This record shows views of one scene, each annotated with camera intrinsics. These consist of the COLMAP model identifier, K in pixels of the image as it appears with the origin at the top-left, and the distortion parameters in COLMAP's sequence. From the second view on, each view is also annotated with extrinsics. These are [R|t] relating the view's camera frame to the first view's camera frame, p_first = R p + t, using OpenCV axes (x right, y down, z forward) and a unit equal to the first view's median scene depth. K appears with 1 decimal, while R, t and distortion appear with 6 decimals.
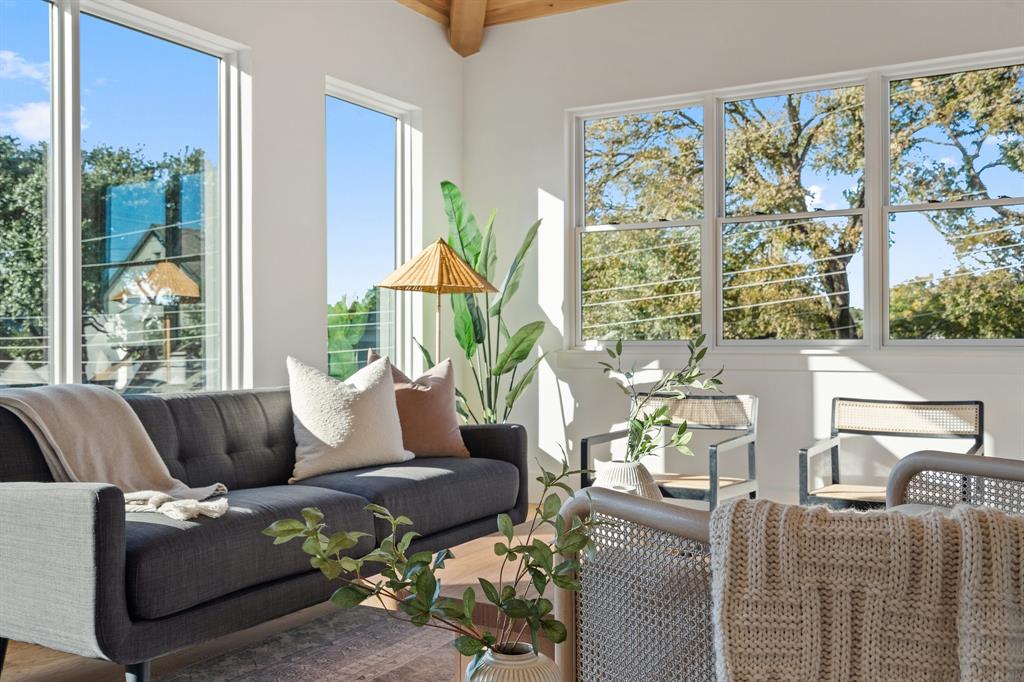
lens RADIAL K [[956.4, 0, 510.9], [0, 956.4, 343.5], [0, 0, 1]] dist [0.002897, 0.000000]
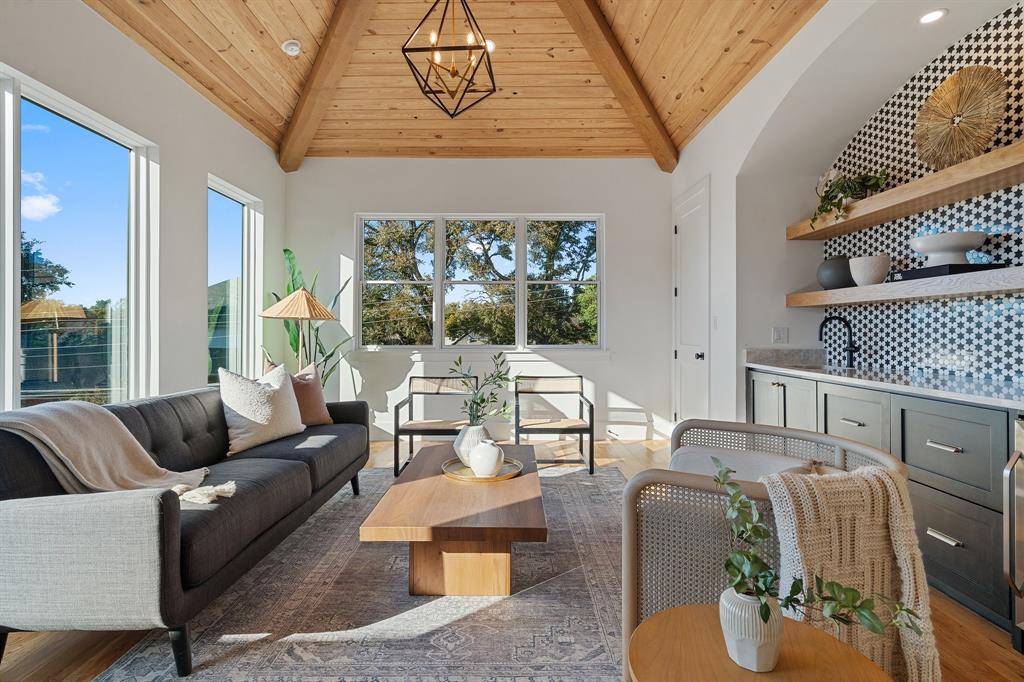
lens RADIAL K [[487.8, 0, 512.1], [0, 487.8, 332.6], [0, 0, 1]] dist [-0.000114, -0.000930]
pose [[0.858988, 0.002089, 0.511992, -0.239834], [-0.001278, 0.999997, -0.001936, -0.040219], [-0.511995, 0.001008, 0.858988, 0.140779]]
